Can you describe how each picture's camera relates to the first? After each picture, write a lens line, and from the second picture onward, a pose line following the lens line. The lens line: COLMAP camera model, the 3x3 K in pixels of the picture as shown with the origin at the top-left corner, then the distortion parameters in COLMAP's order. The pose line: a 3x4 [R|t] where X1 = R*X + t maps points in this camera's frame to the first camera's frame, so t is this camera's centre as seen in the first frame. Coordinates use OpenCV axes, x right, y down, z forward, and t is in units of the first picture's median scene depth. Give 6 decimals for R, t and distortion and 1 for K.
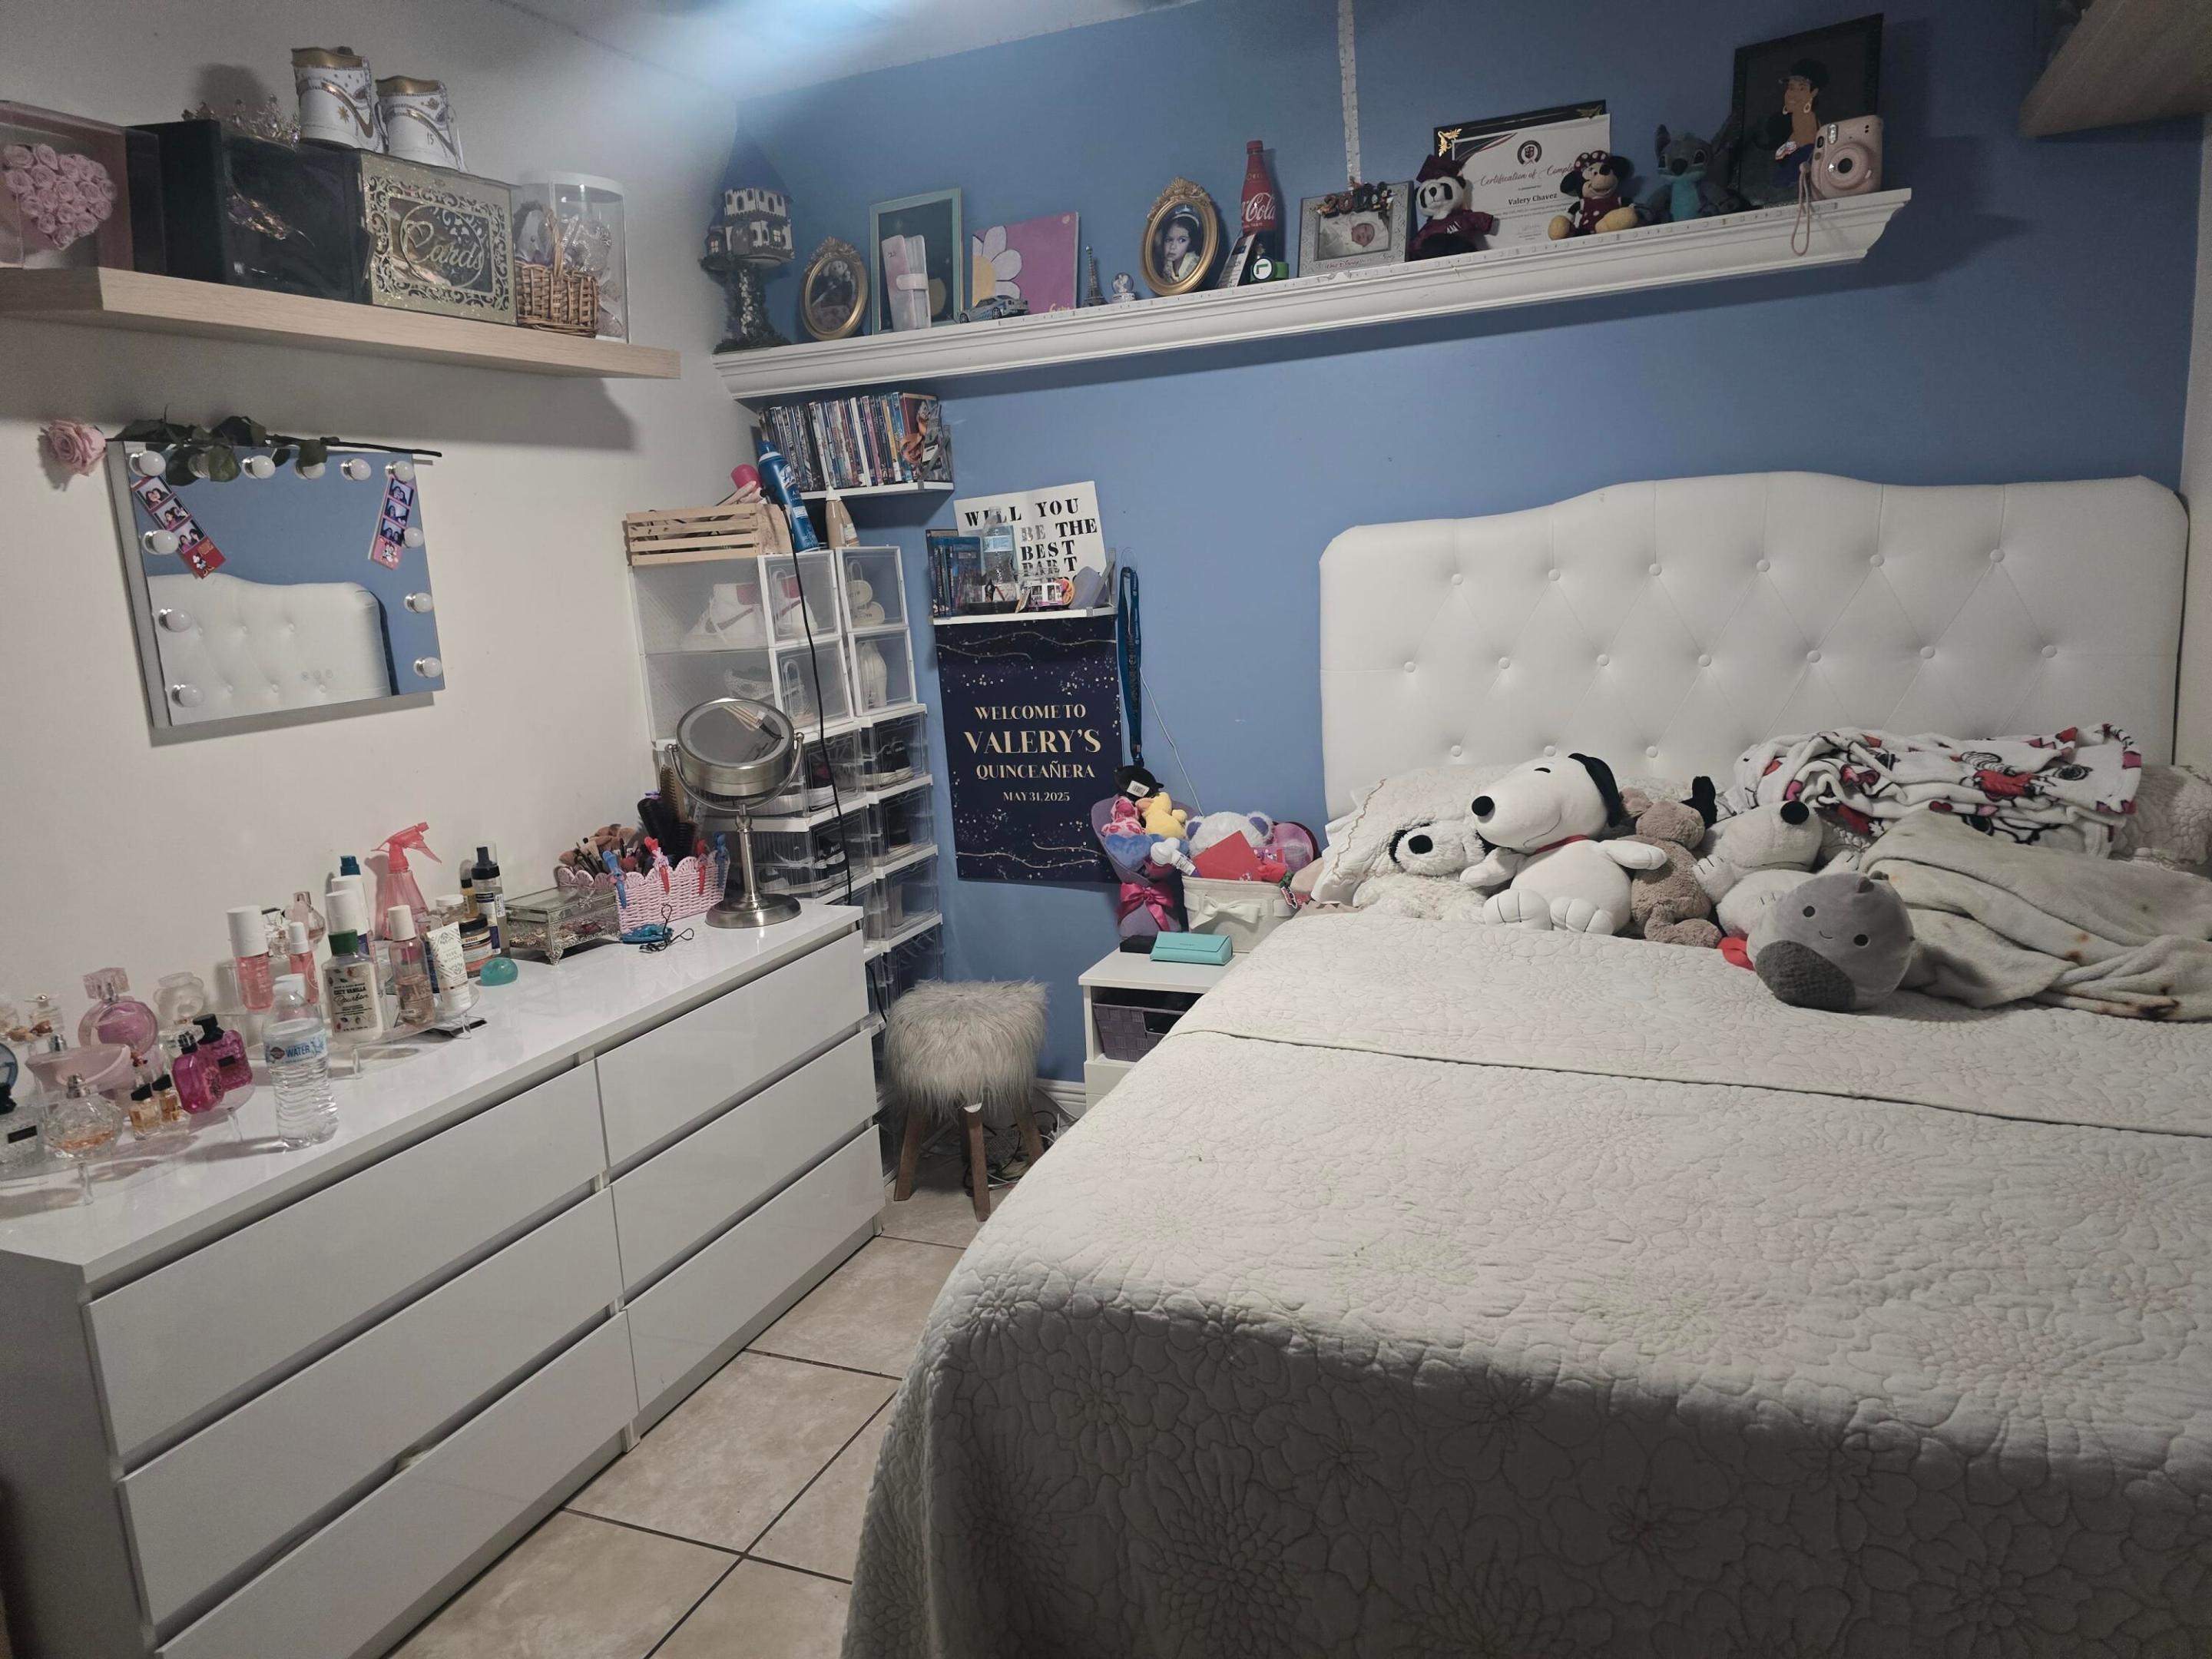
lens RADIAL K [[1492.7, 0, 1111.8], [0, 1492.7, 837.2], [0, 0, 1]] dist [0.056605, -0.060456]
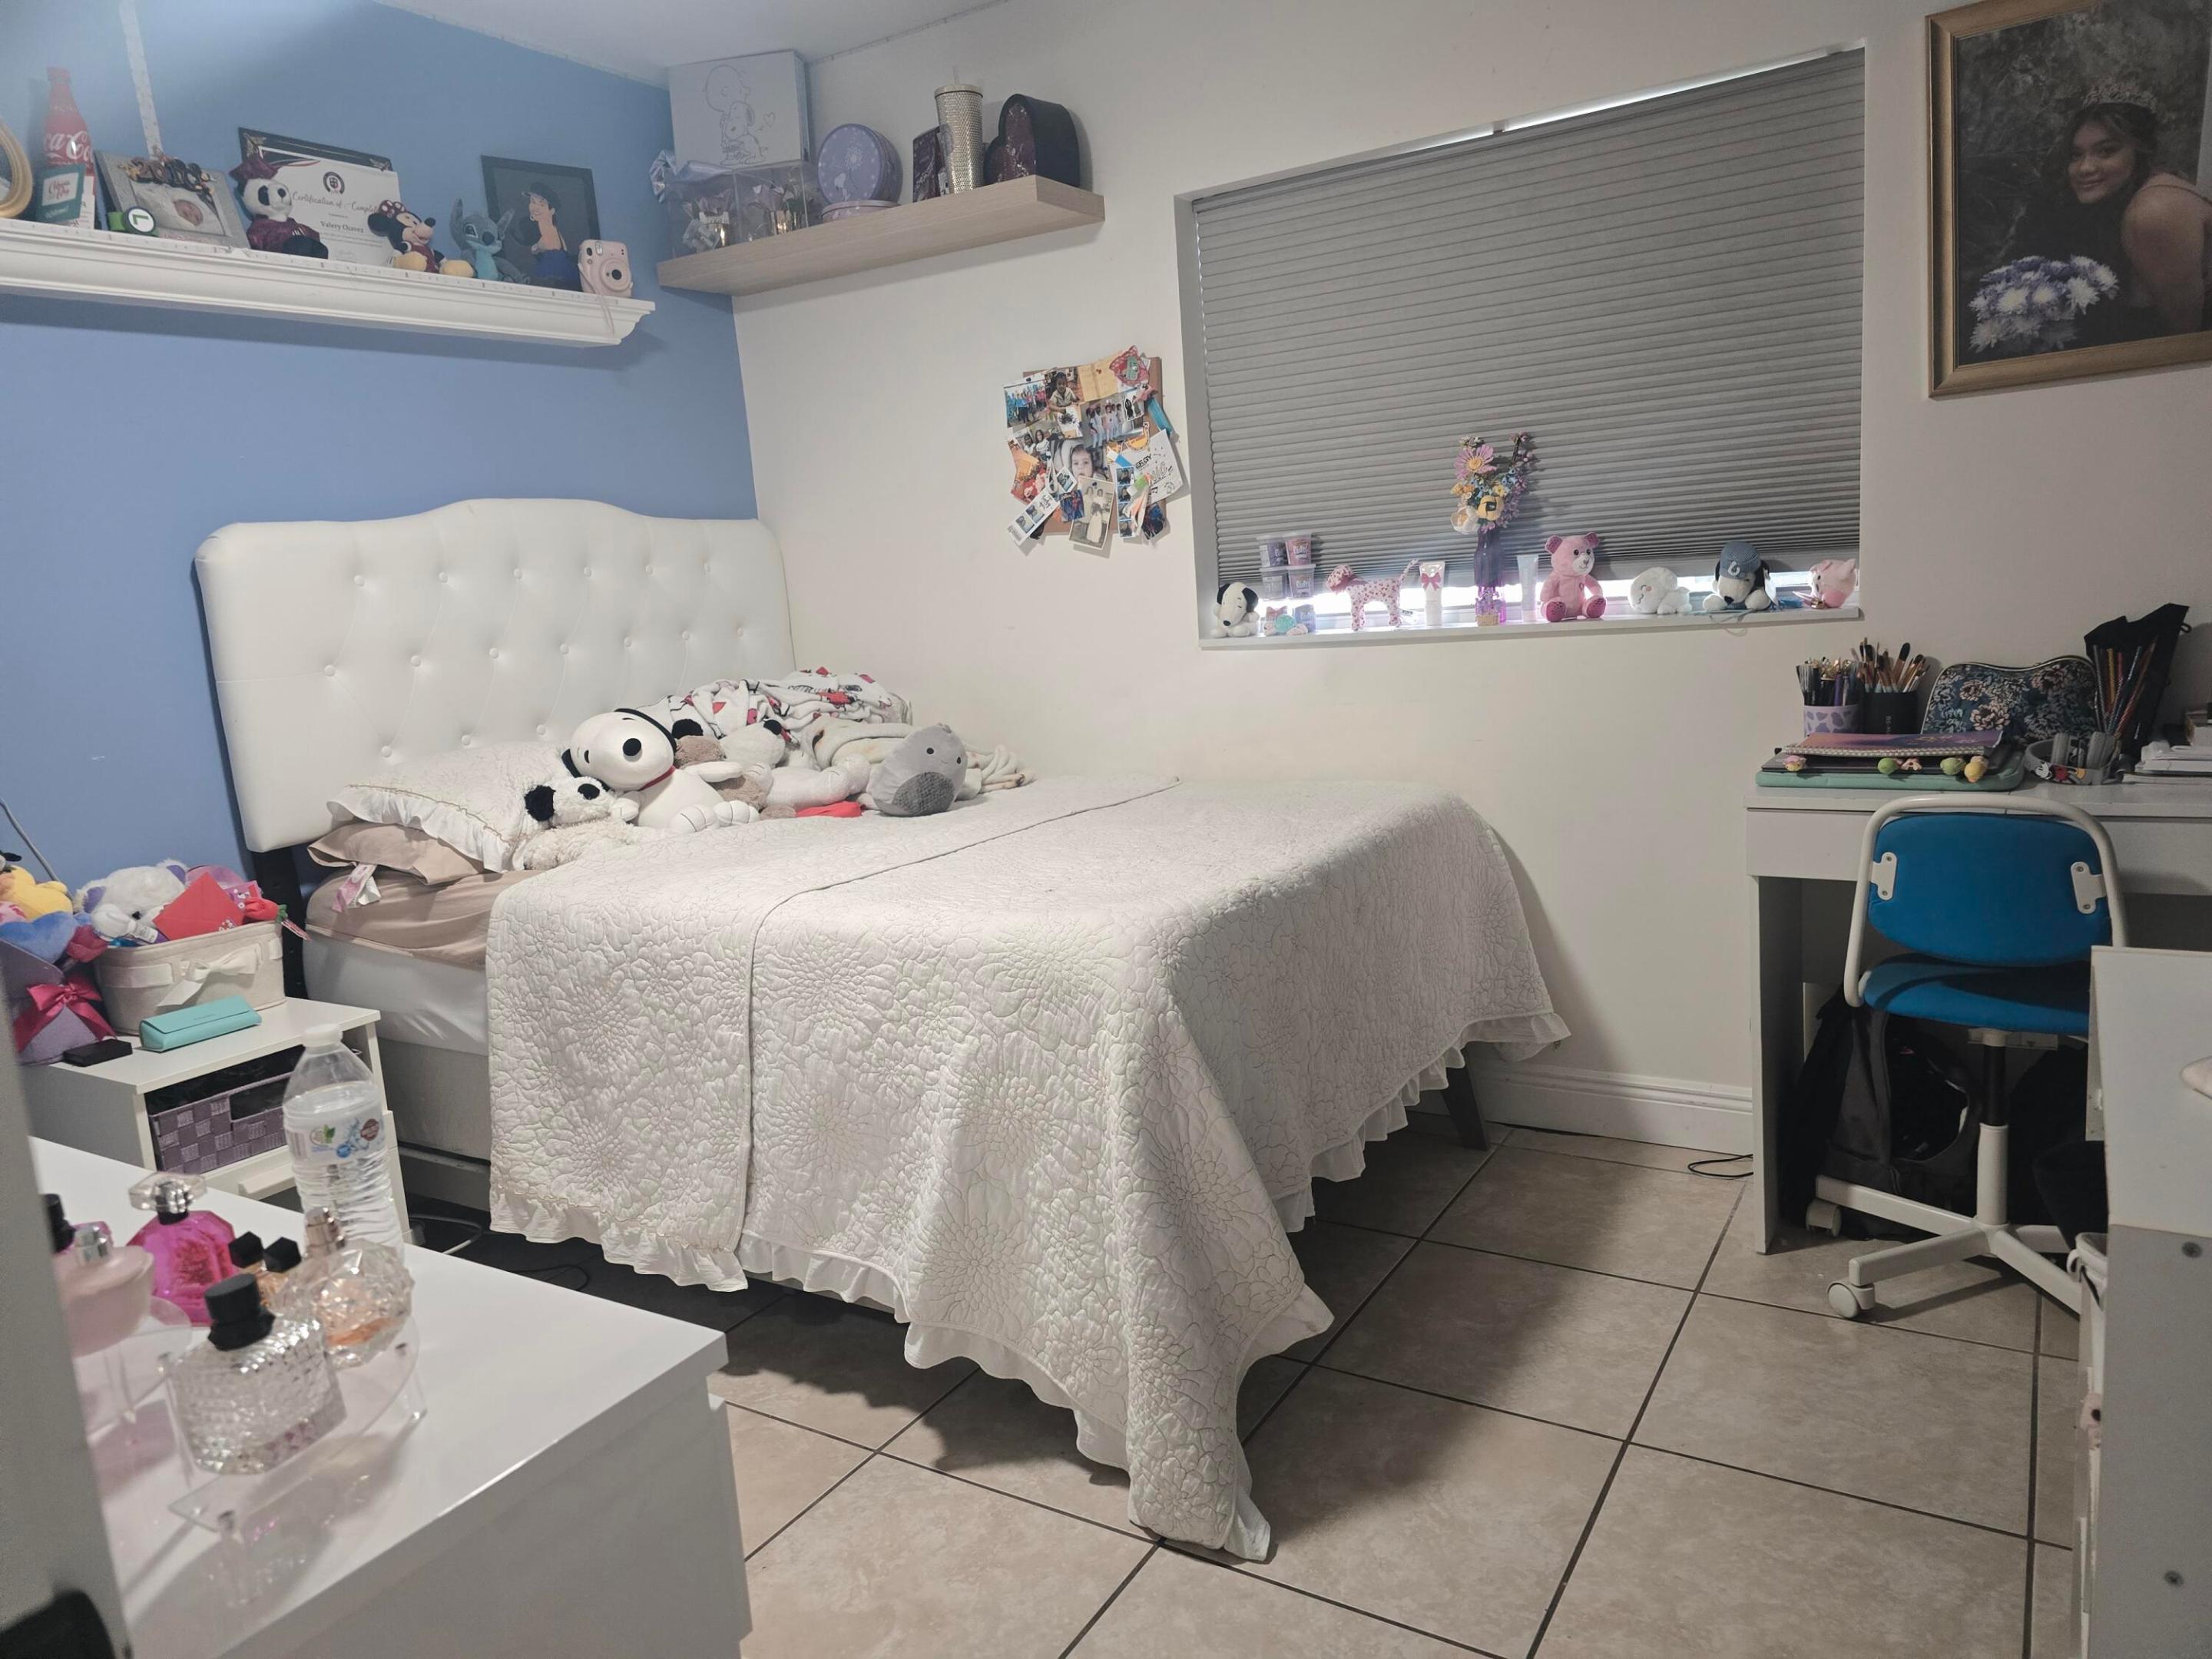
lens RADIAL K [[1492.7, 0, 1114.9], [0, 1492.7, 816.7], [0, 0, 1]] dist [0.056605, -0.060456]
pose [[0.143952, -0.113067, 0.983104, -0.735527], [0.251630, 0.964980, 0.074137, 0.034332], [-0.957058, 0.236706, 0.167362, 0.402639]]
